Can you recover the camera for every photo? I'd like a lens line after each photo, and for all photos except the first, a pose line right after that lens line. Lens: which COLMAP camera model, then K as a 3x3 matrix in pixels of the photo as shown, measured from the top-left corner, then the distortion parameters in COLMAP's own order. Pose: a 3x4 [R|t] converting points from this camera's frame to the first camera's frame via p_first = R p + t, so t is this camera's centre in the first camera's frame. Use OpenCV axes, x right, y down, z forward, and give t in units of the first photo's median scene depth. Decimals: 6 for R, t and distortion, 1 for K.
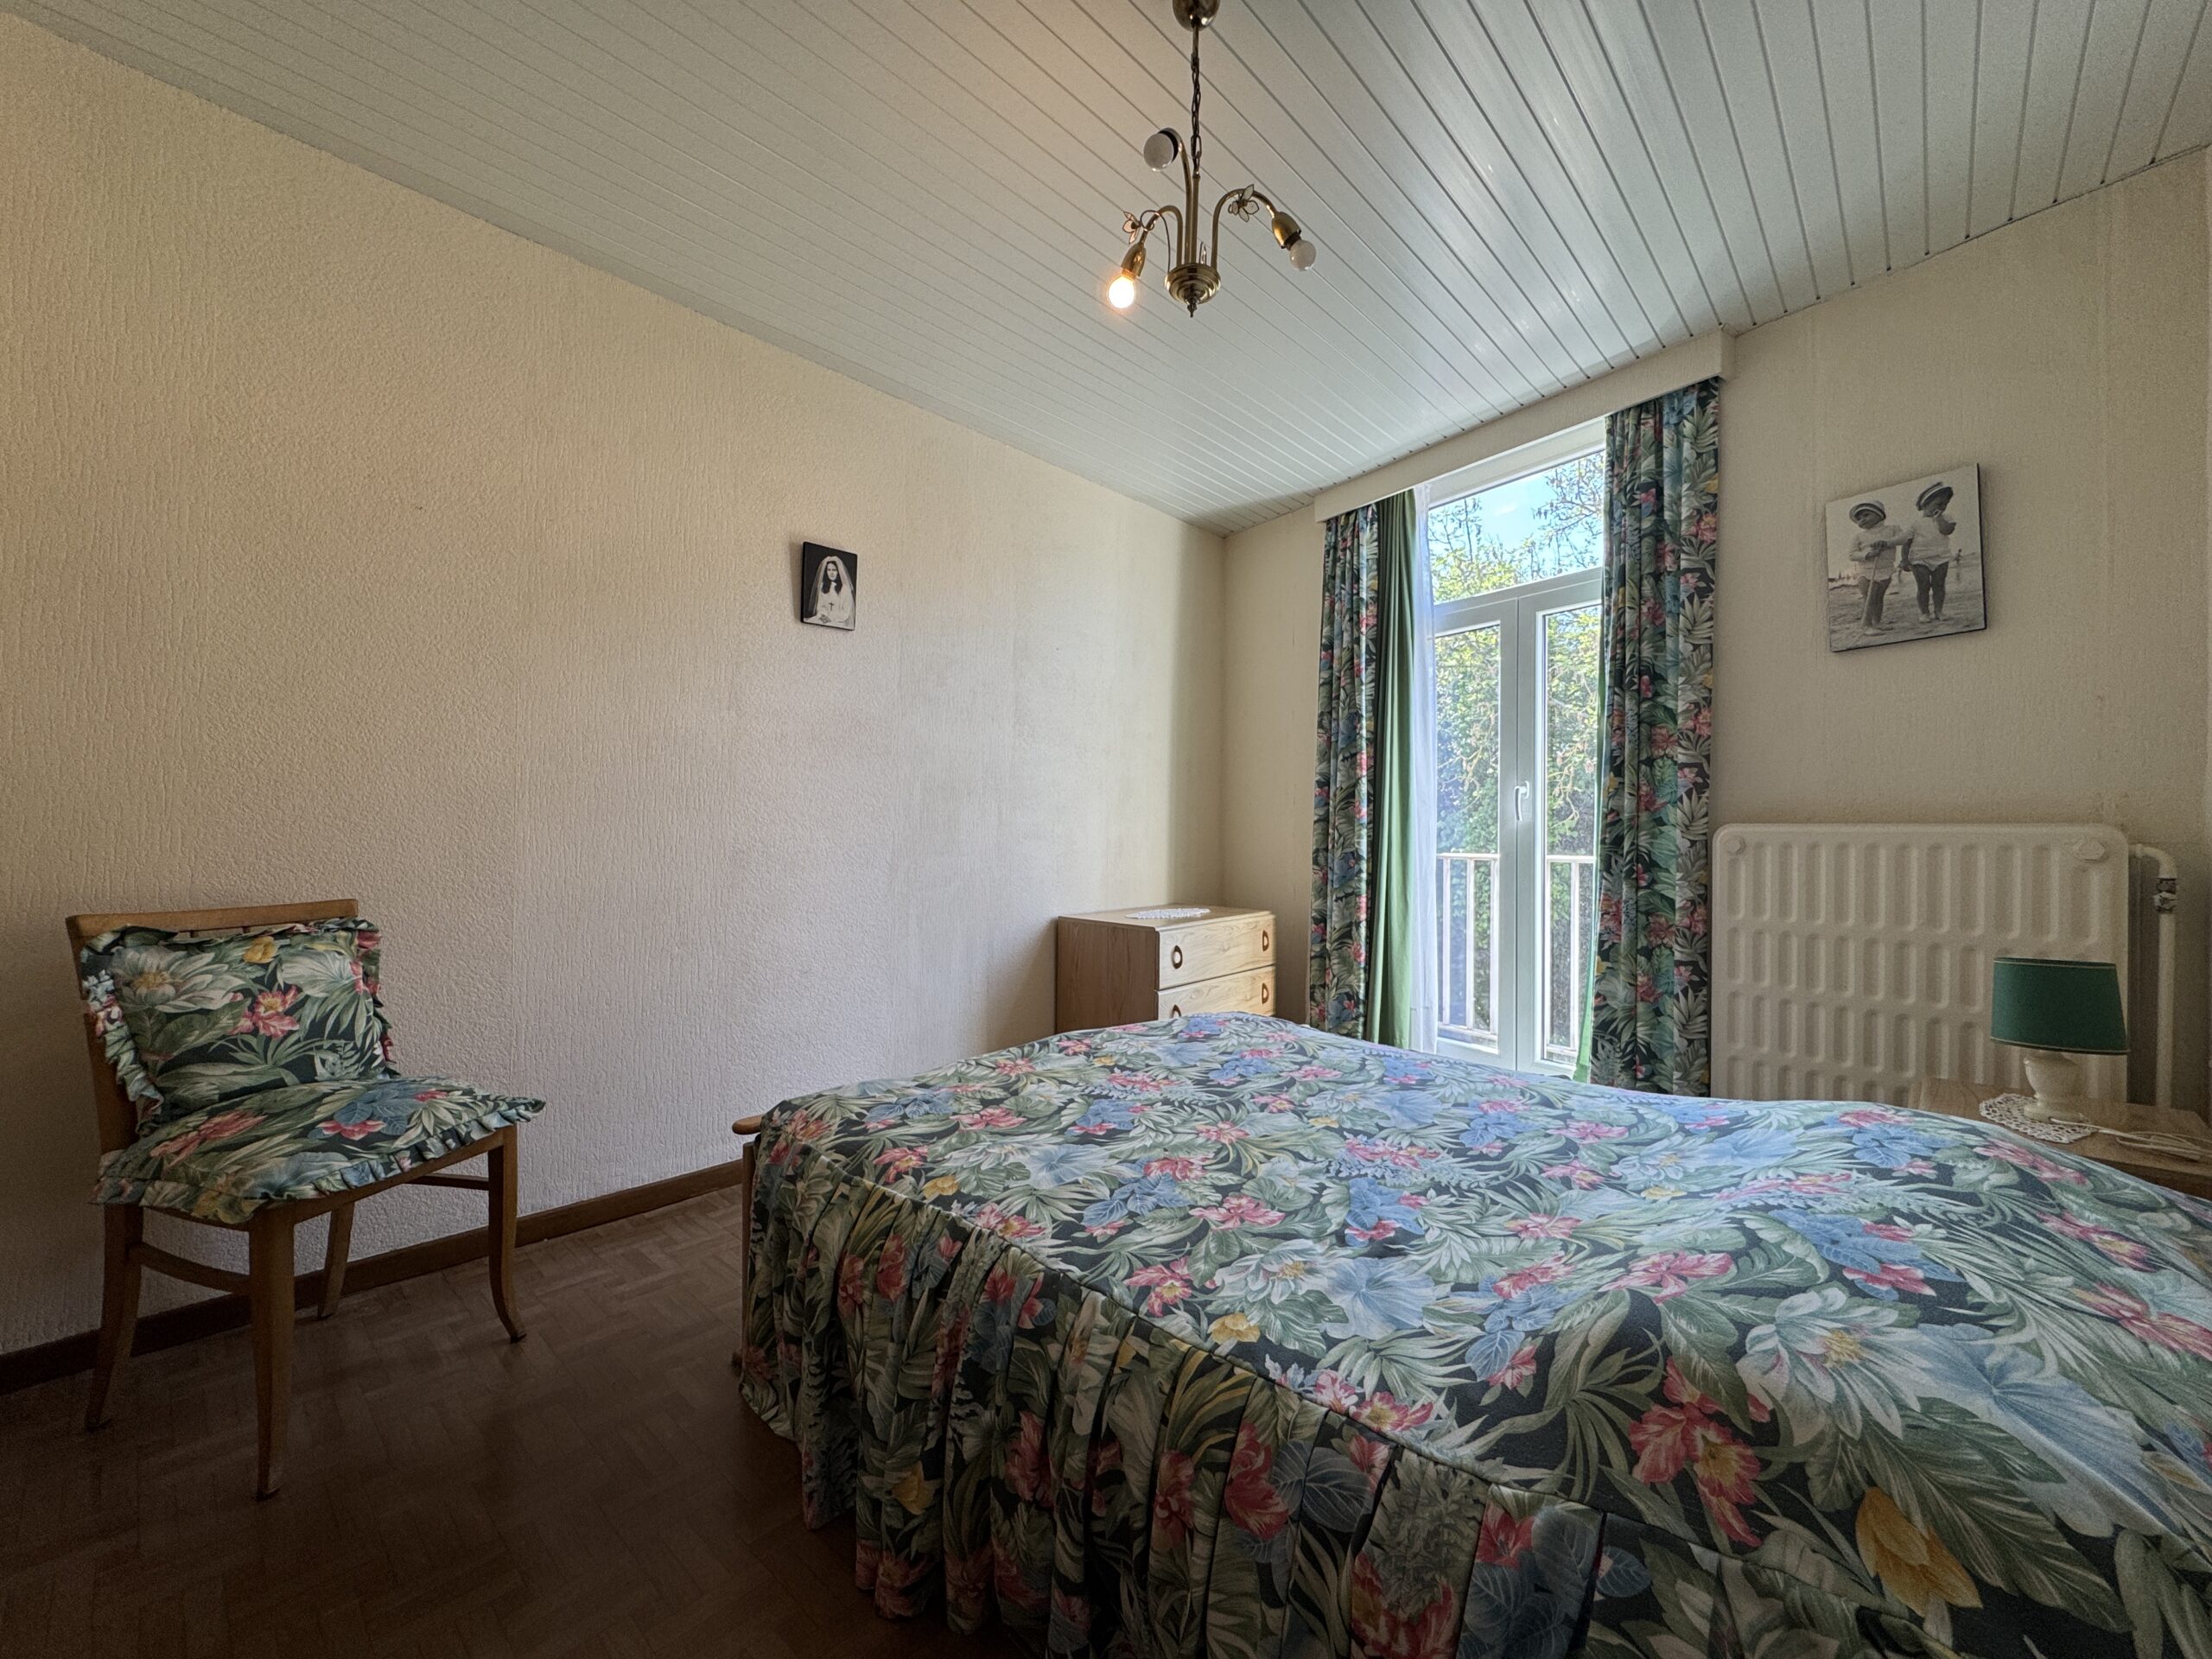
lens RADIAL K [[882.7, 0, 1099.6], [0, 882.7, 828.5], [0, 0, 1]] dist [-0.003633, -0.000065]
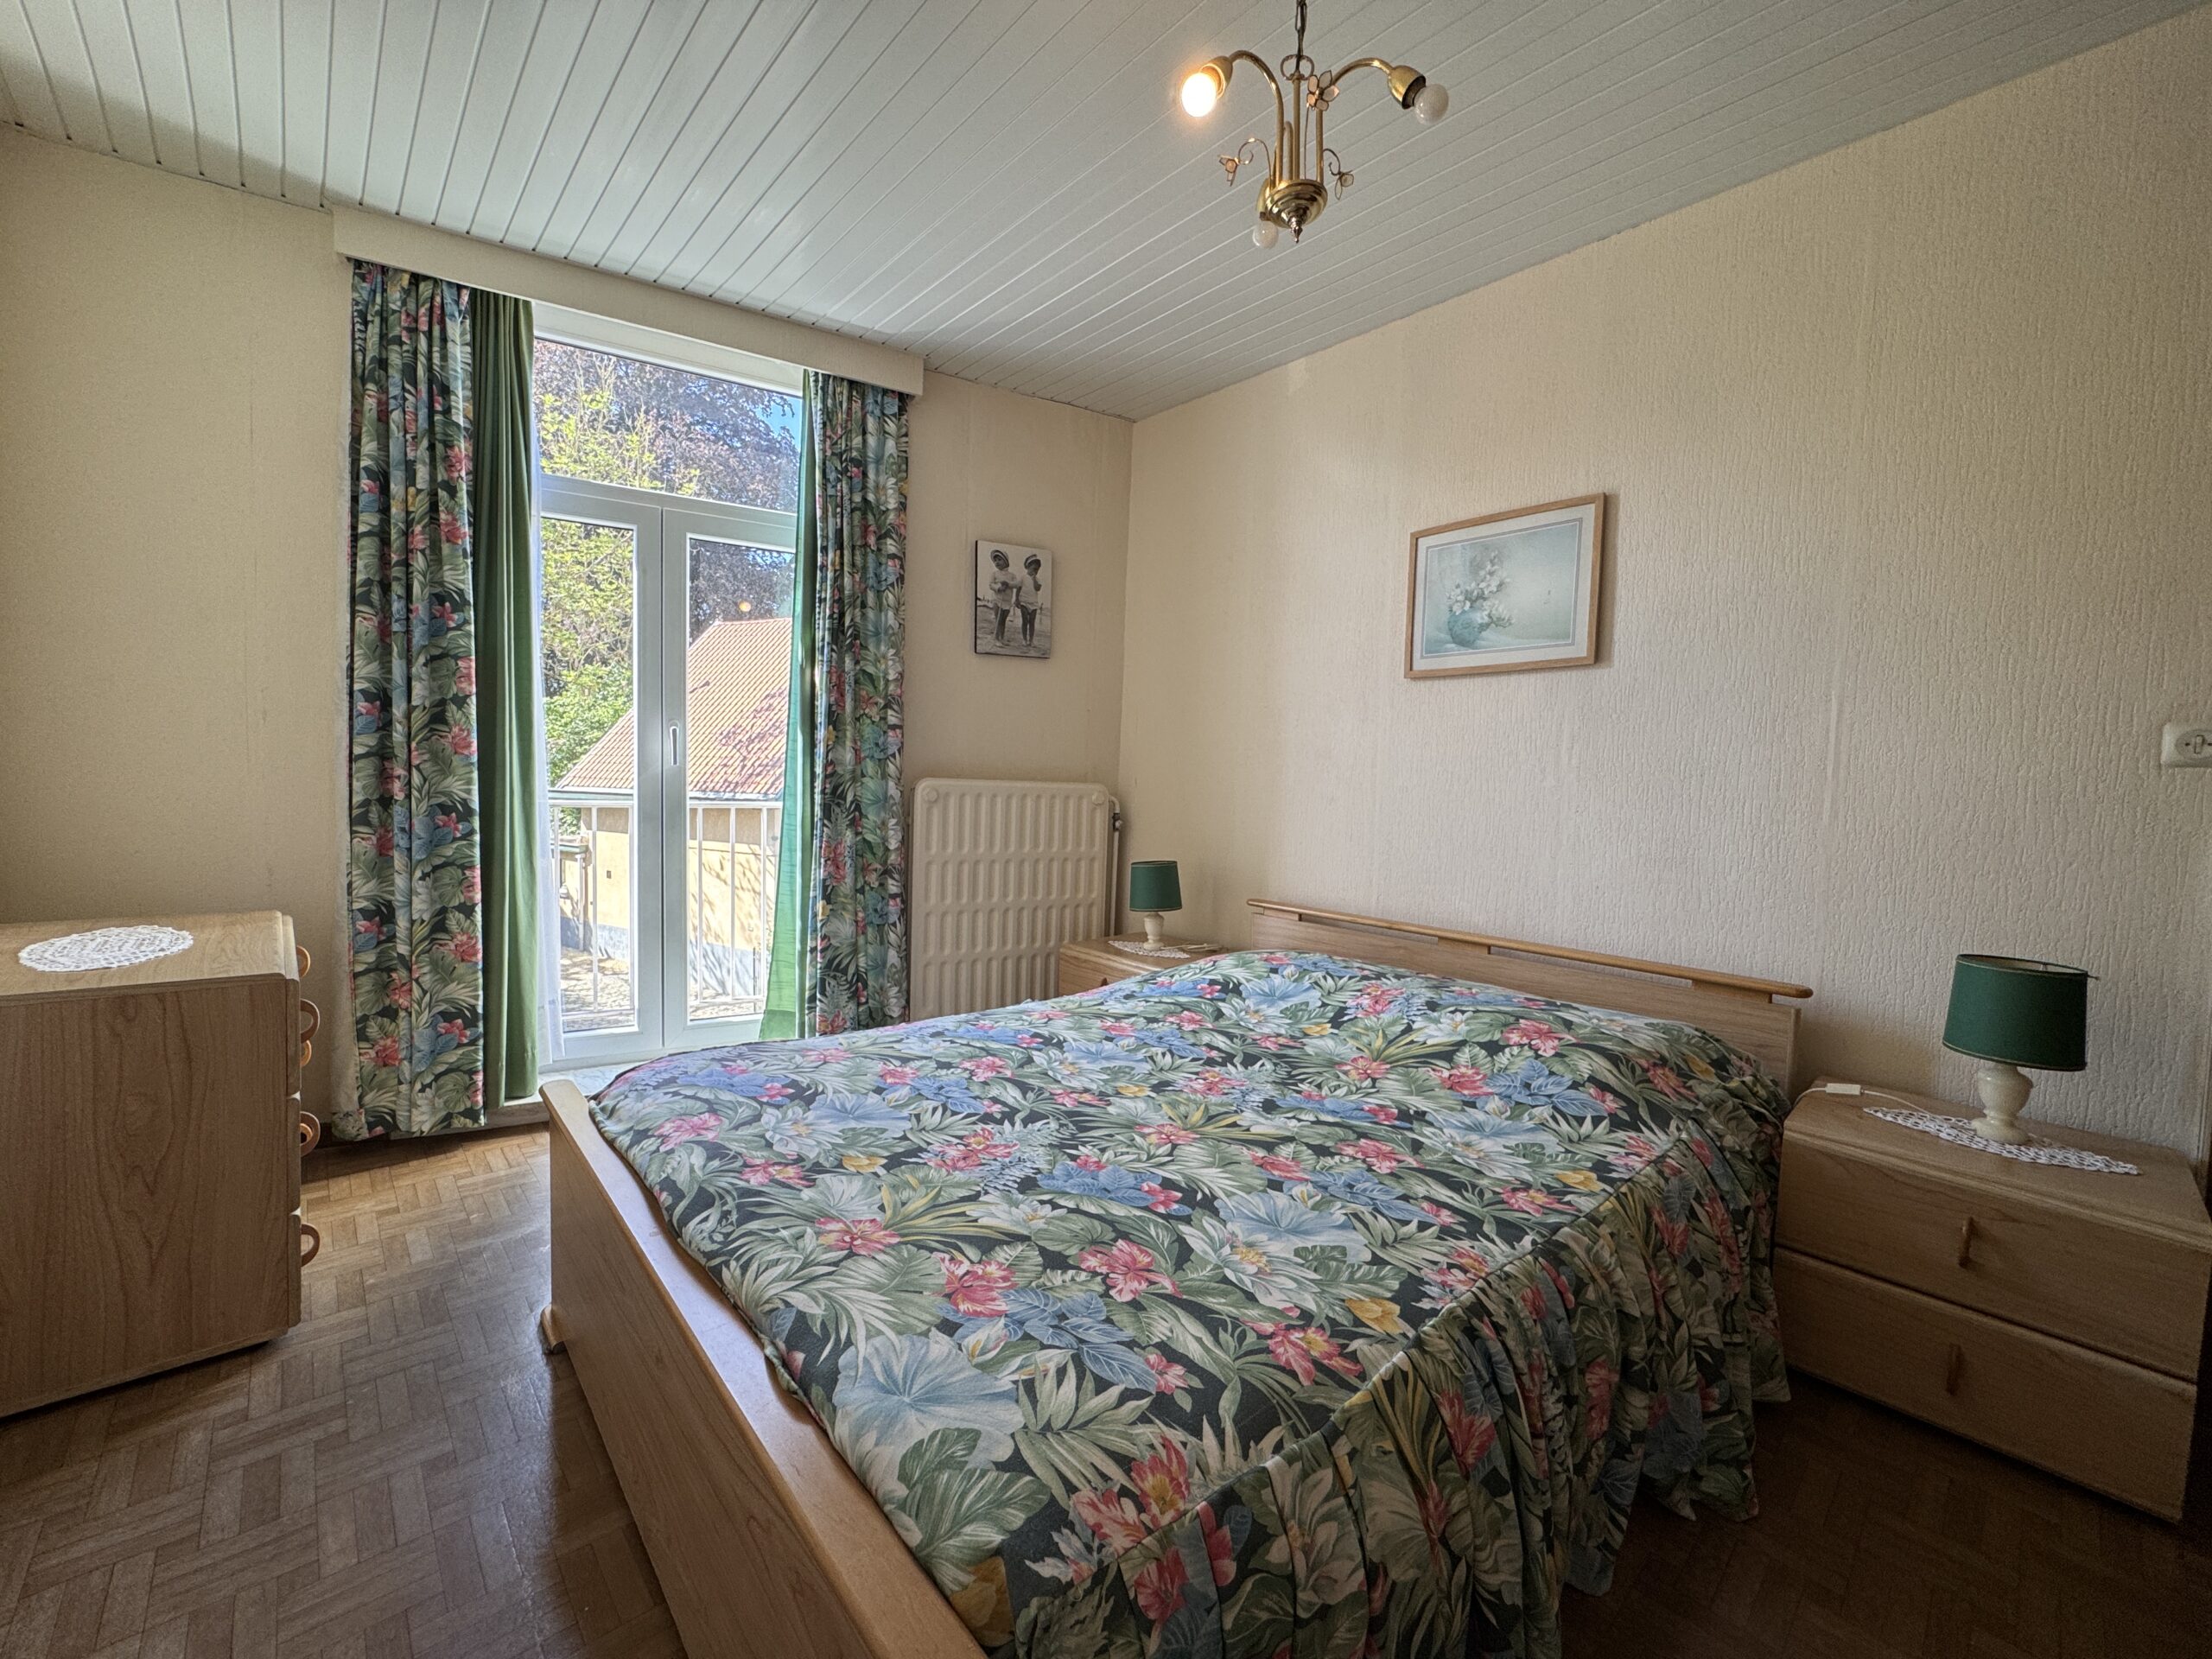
lens RADIAL K [[882.7, 0, 1097.6], [0, 882.7, 831.7], [0, 0, 1]] dist [-0.003633, -0.000065]
pose [[0.089733, -0.062867, 0.993980, -0.611415], [-0.033085, 0.997267, 0.066062, -0.024498], [-0.995416, -0.038814, 0.087408, 0.799276]]
